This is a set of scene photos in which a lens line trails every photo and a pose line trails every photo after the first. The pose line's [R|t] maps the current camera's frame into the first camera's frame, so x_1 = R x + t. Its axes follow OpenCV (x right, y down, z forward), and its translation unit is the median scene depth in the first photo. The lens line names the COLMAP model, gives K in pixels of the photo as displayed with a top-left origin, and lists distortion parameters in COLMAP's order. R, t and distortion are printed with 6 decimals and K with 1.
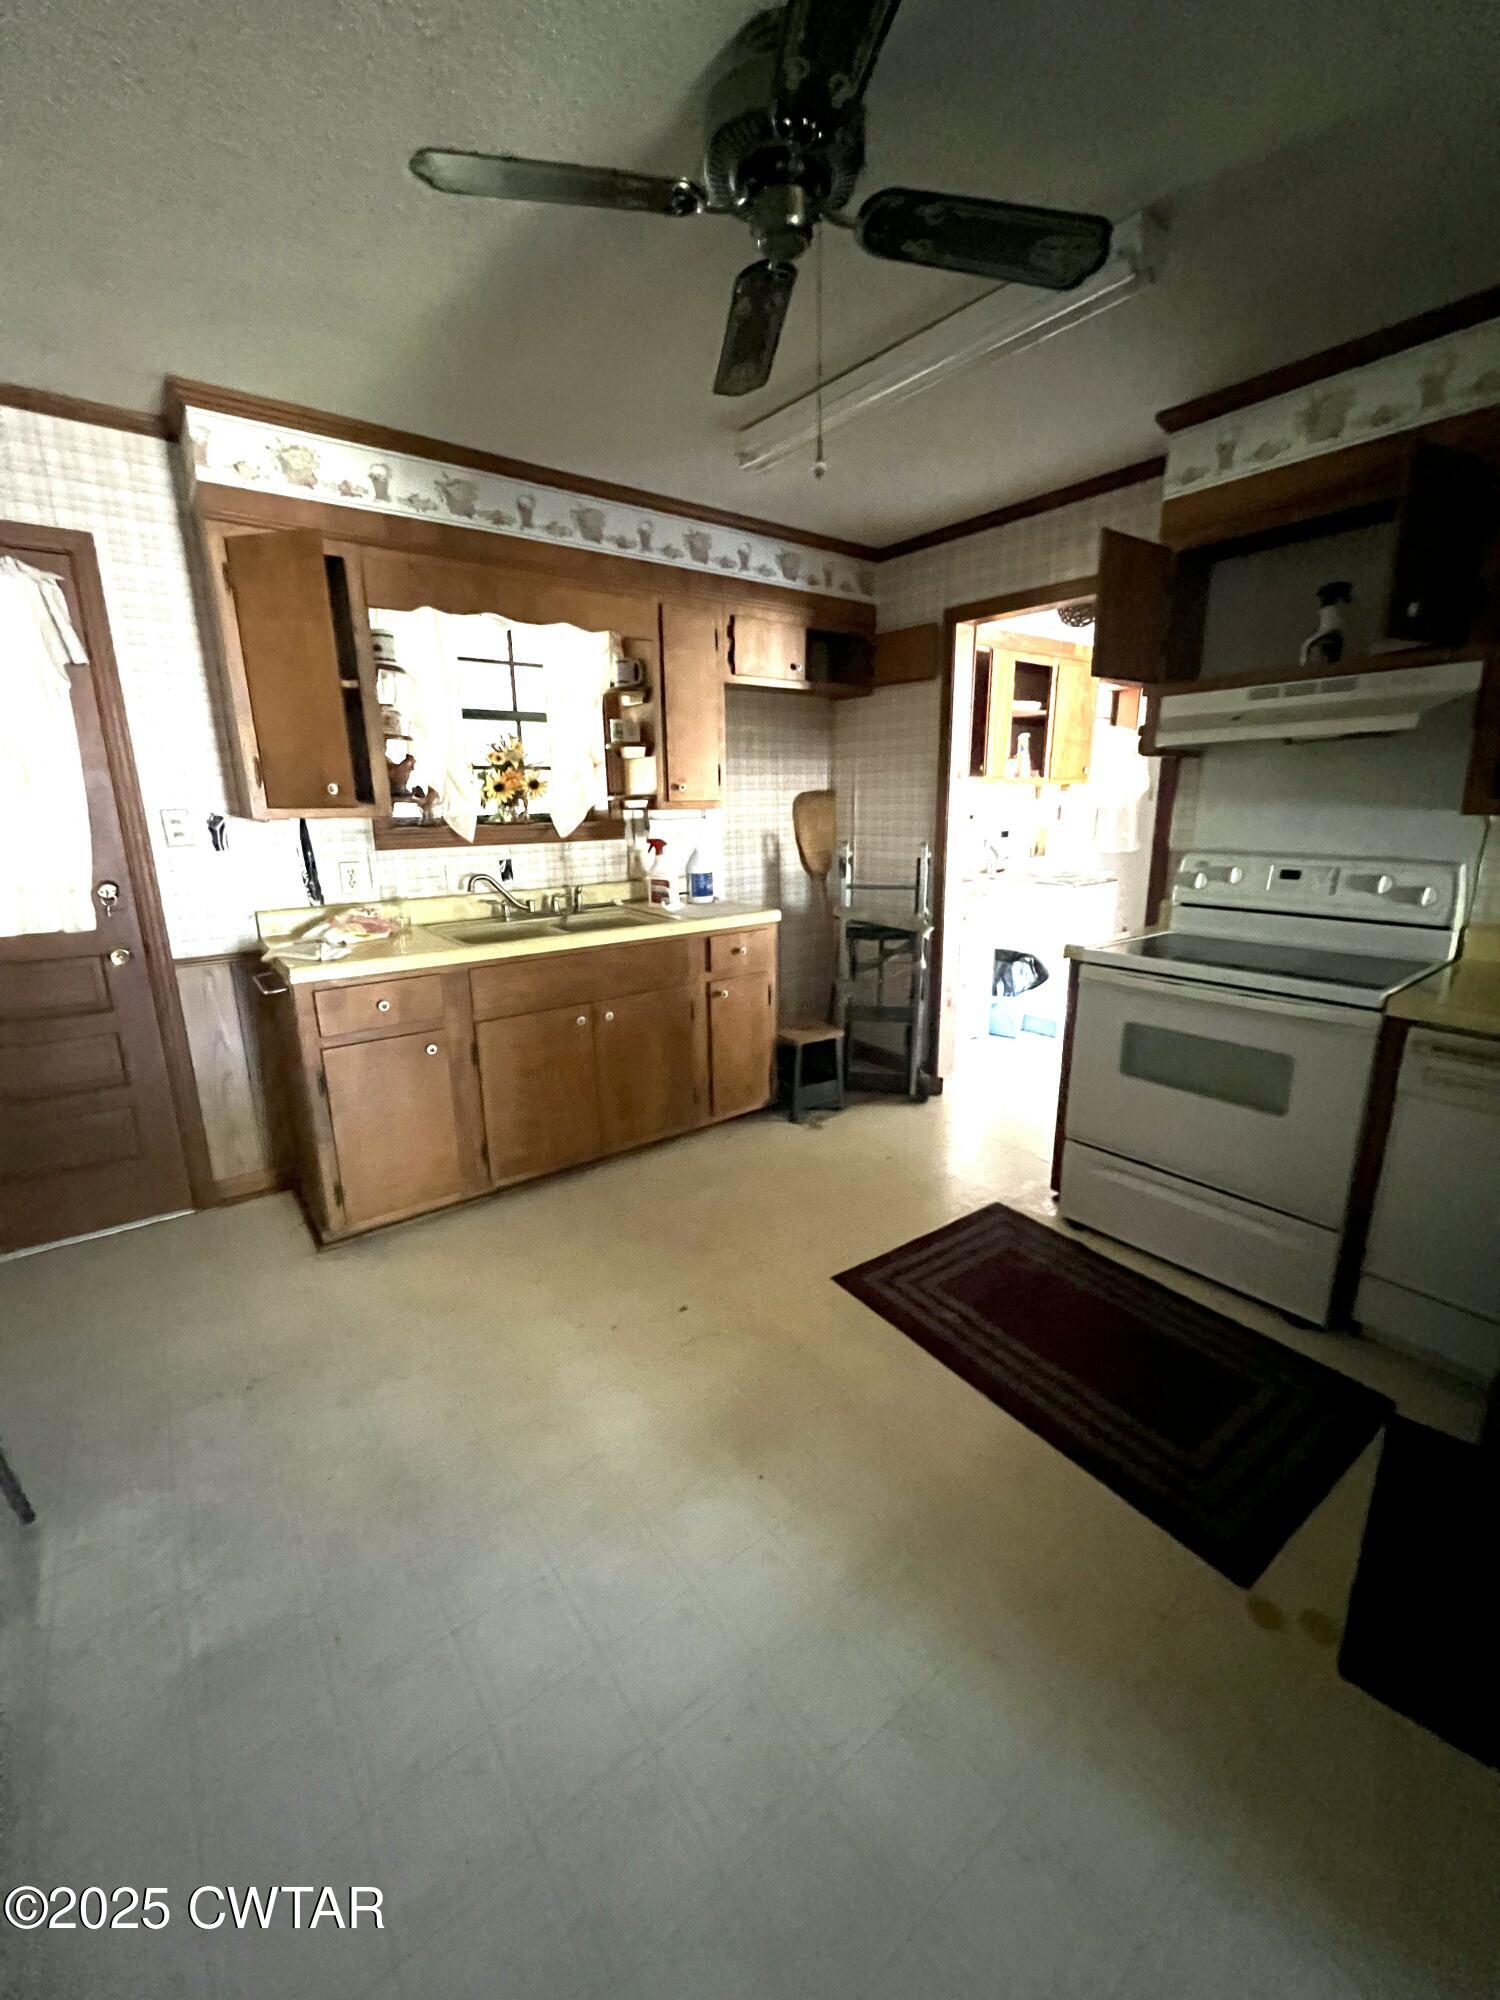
lens RADIAL K [[808.1, 0, 745.7], [0, 808.1, 999.9], [0, 0, 1]] dist [-0.002523, 0.000181]
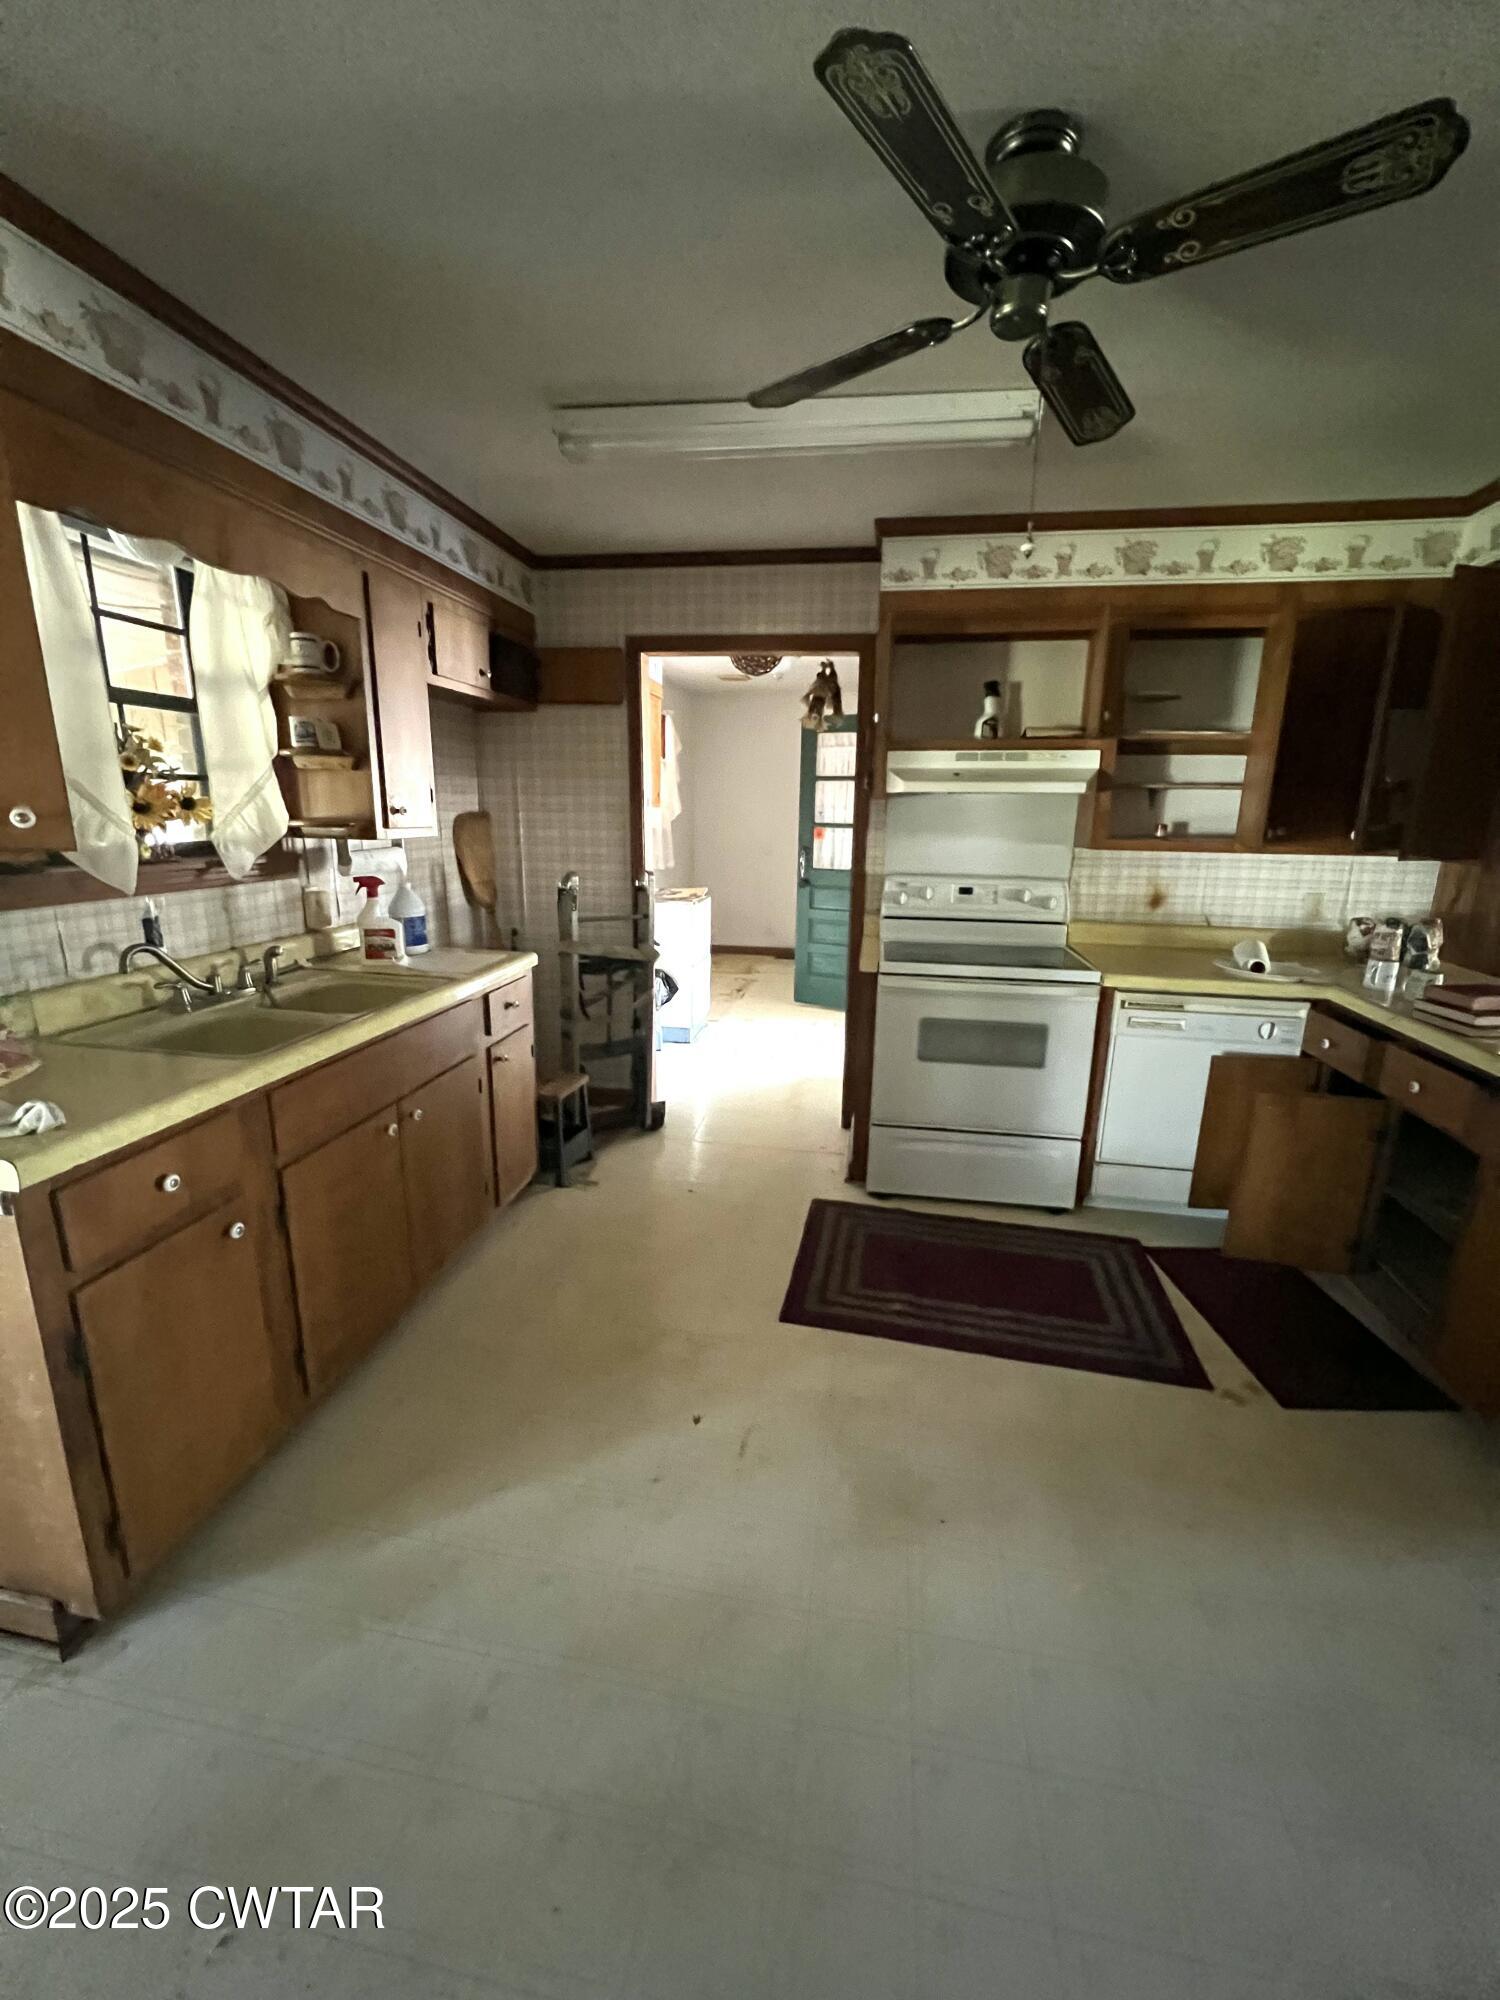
lens RADIAL K [[808.1, 0, 755.9], [0, 808.1, 999.1], [0, 0, 1]] dist [-0.002523, 0.000181]
pose [[0.722869, -0.136642, 0.677340, -0.388989], [0.143232, 0.988593, 0.046572, -0.068637], [-0.675977, 0.063351, 0.734194, 0.199936]]
